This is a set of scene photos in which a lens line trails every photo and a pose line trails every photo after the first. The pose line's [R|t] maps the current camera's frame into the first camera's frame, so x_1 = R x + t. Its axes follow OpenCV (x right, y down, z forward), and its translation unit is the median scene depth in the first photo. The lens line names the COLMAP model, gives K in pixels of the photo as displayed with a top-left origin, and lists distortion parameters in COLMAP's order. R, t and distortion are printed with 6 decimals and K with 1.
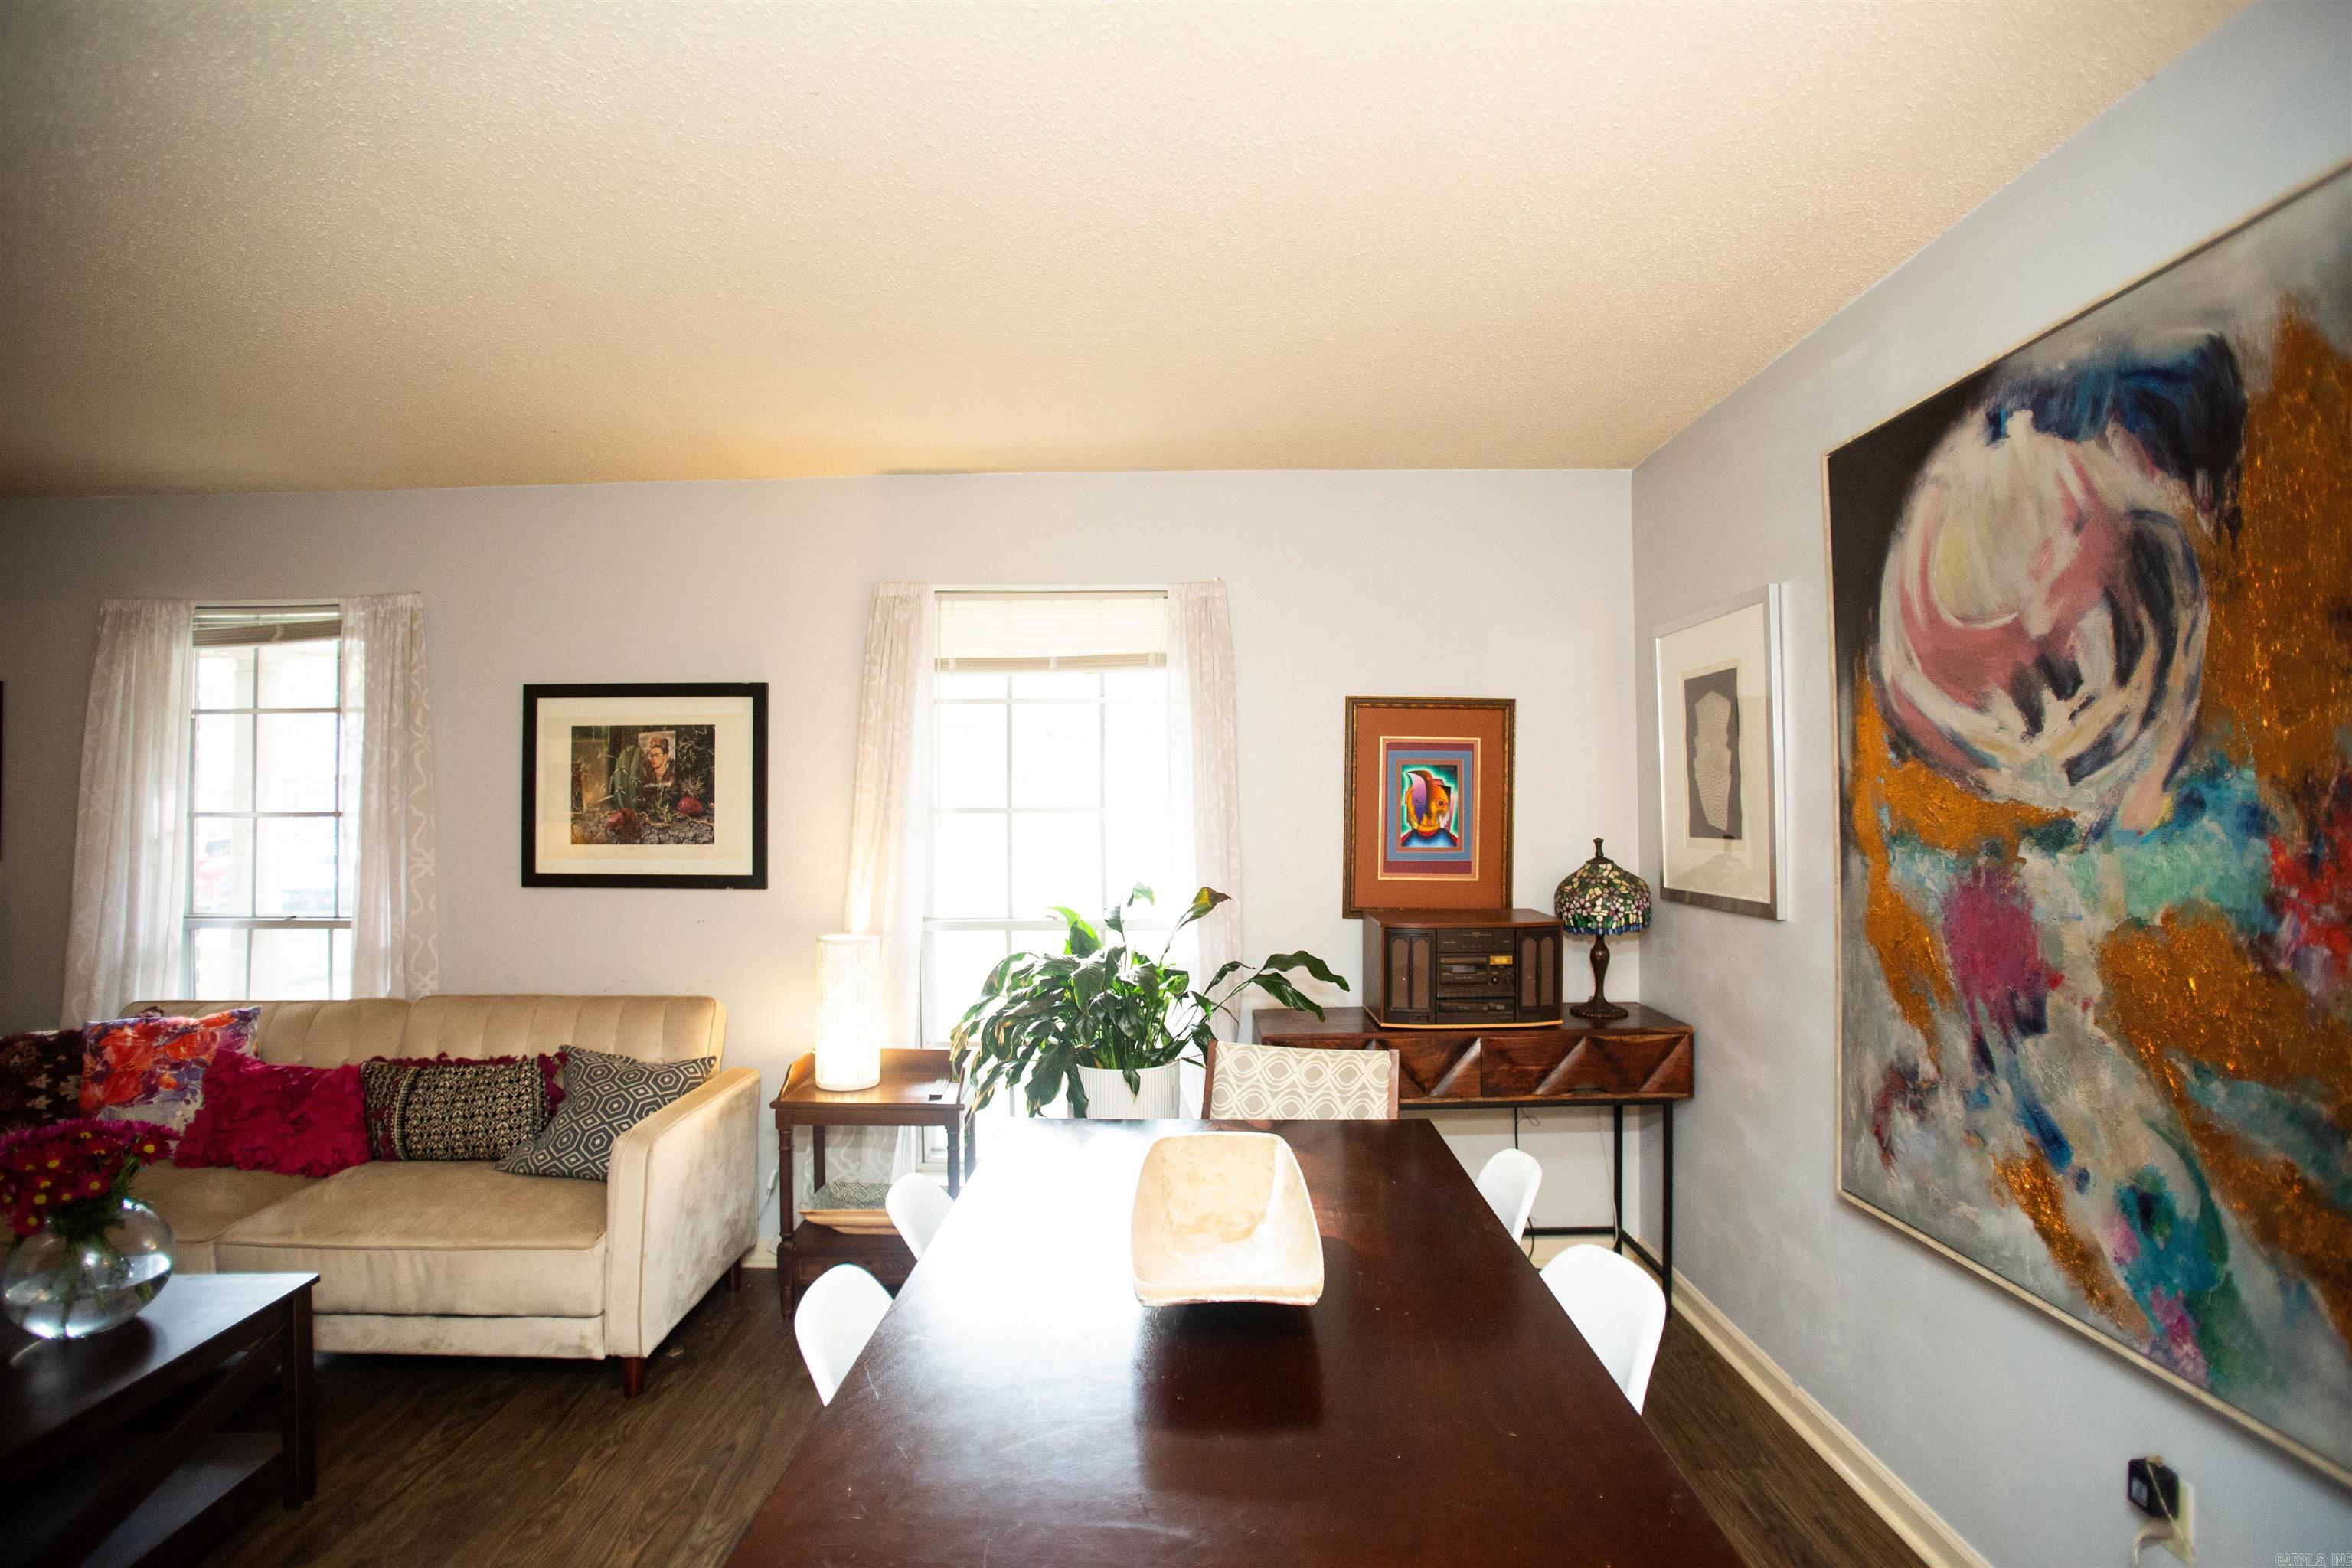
lens RADIAL K [[1148.9, 0, 1160.7], [0, 1148.9, 789.5], [0, 0, 1]] dist [-0.083238, 0.036139]
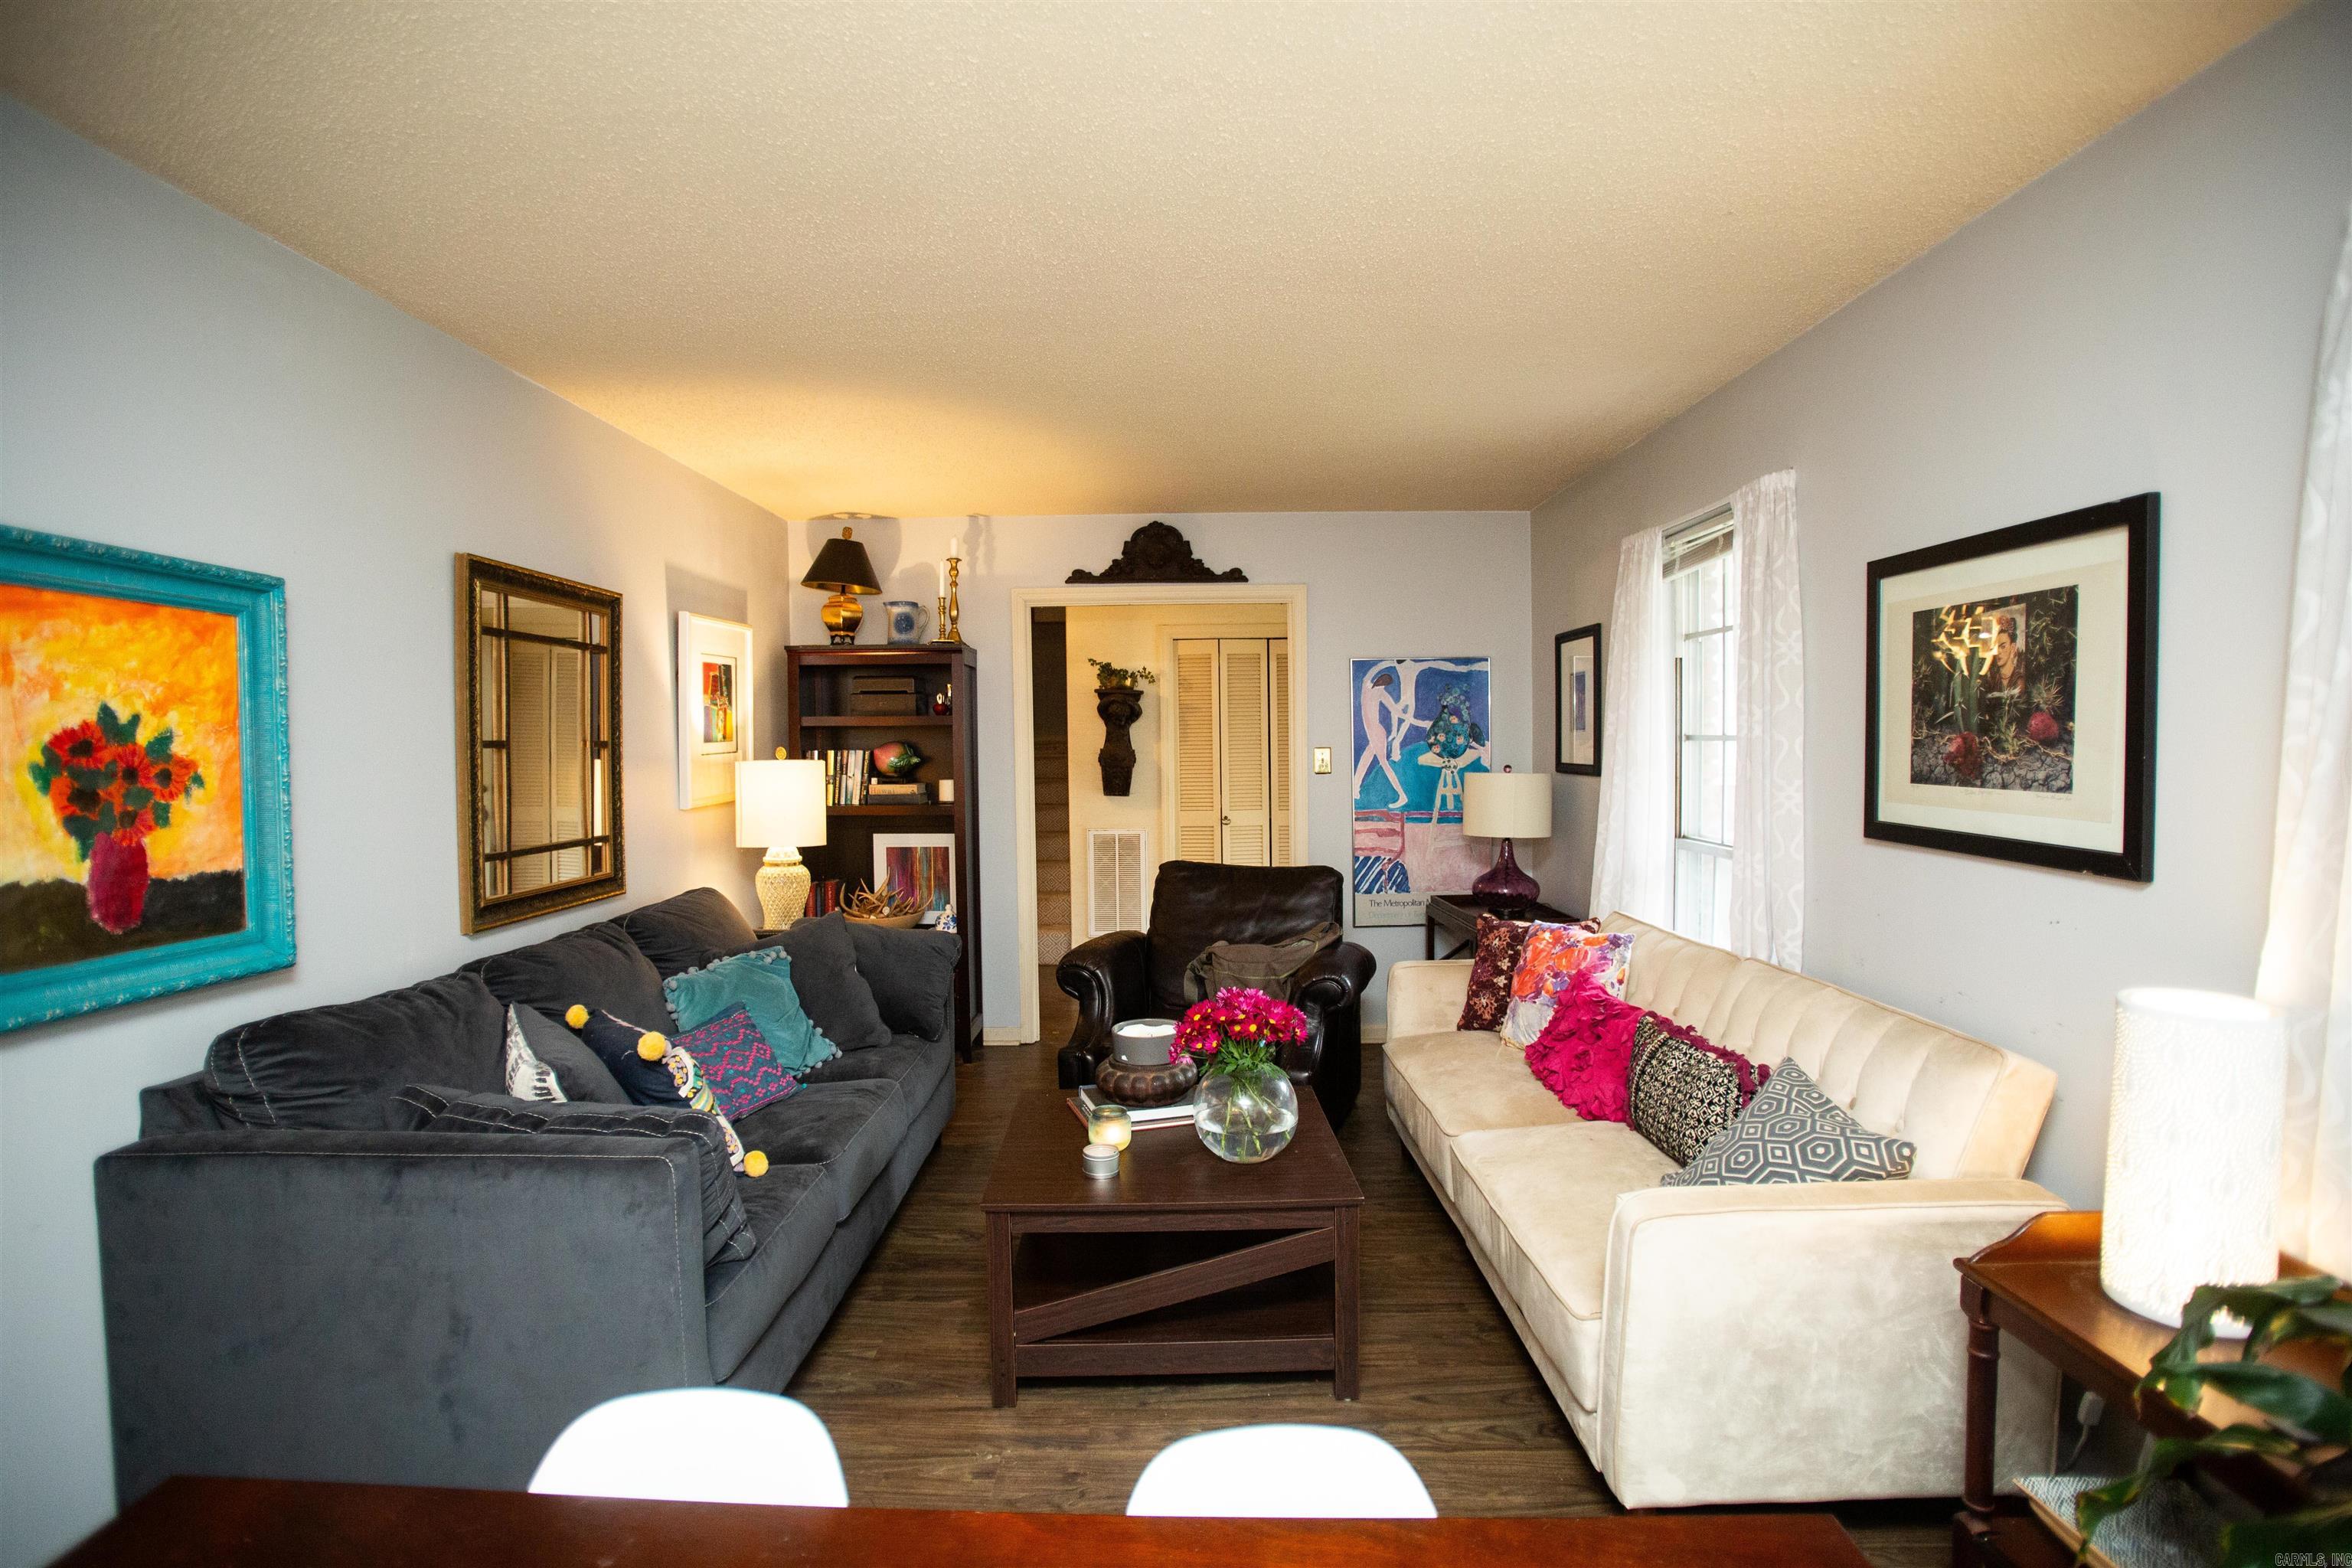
lens RADIAL K [[1148.9, 0, 1160.7], [0, 1148.9, 789.5], [0, 0, 1]] dist [-0.083238, 0.036139]
pose [[-0.004270, 0.050525, -0.998714, 0.186806], [0.027515, 0.998351, 0.050389, 0.005781], [0.999612, -0.027264, -0.005653, 0.598413]]
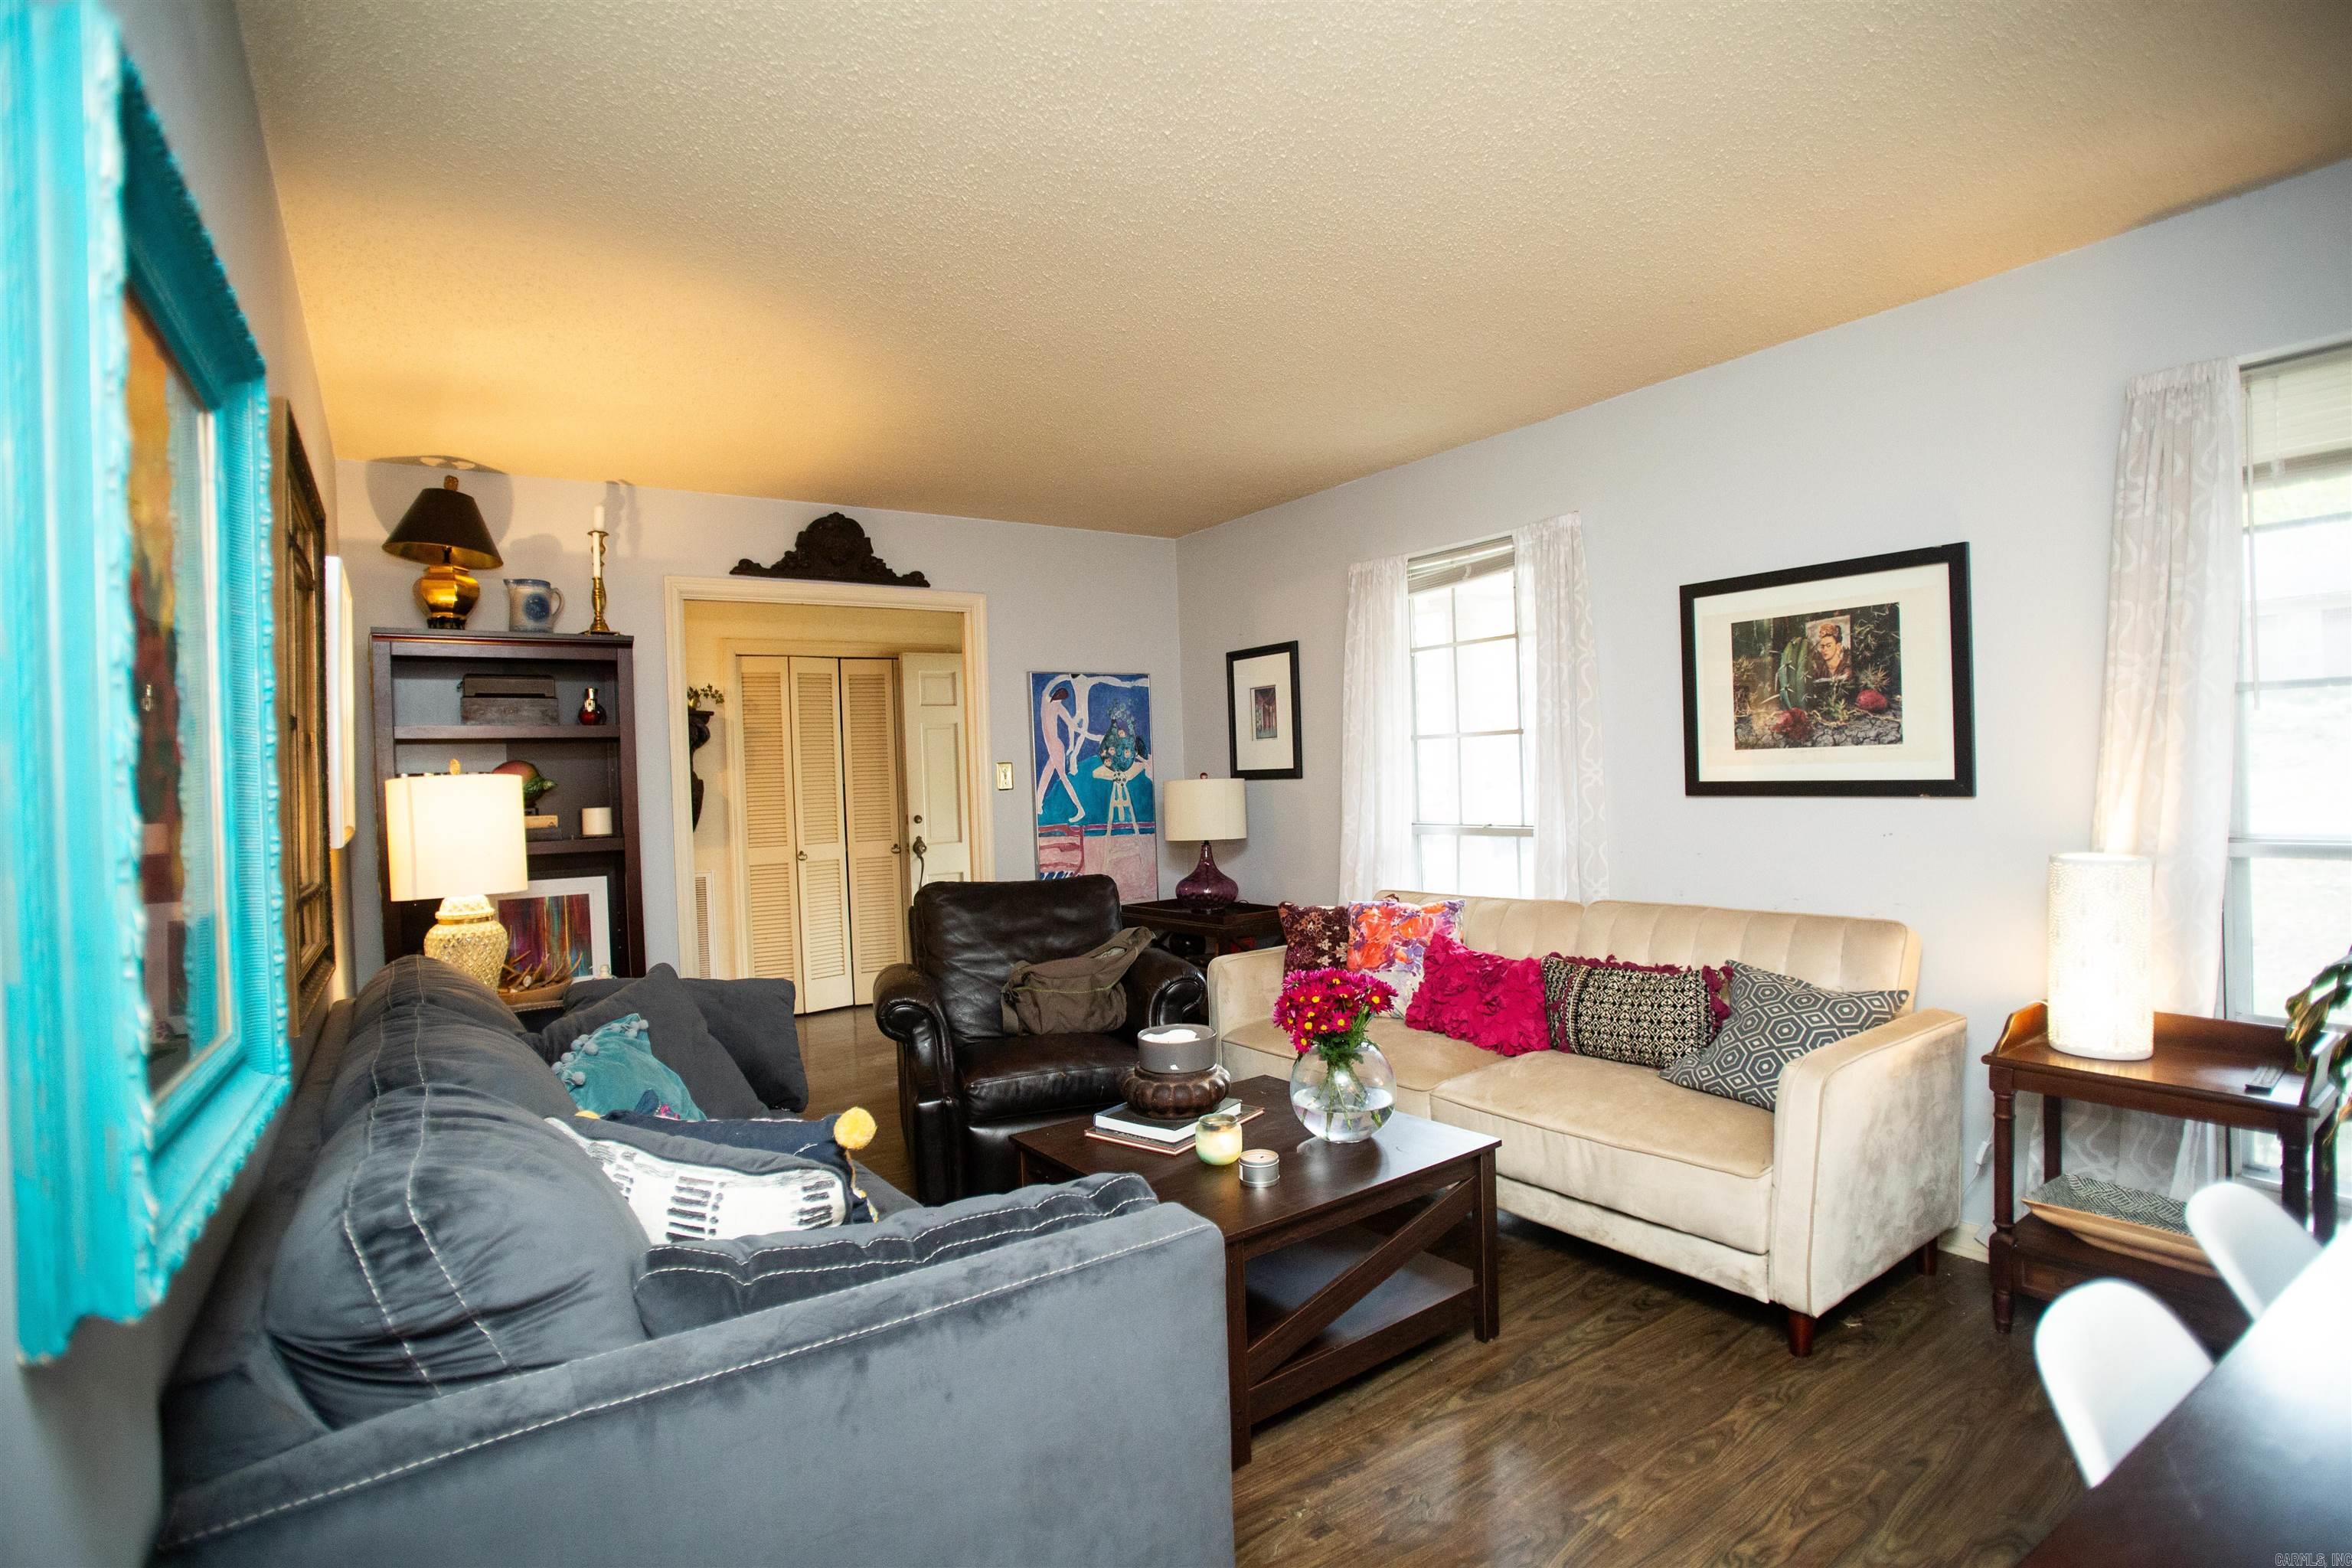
lens RADIAL K [[1148.9, 0, 1160.7], [0, 1148.9, 789.5], [0, 0, 1]] dist [-0.083238, 0.036139]
pose [[0.572597, -0.003184, -0.819831, -0.033189], [0.044232, 0.998656, 0.027015, 0.039083], [0.818643, -0.051731, 0.571968, 0.080322]]
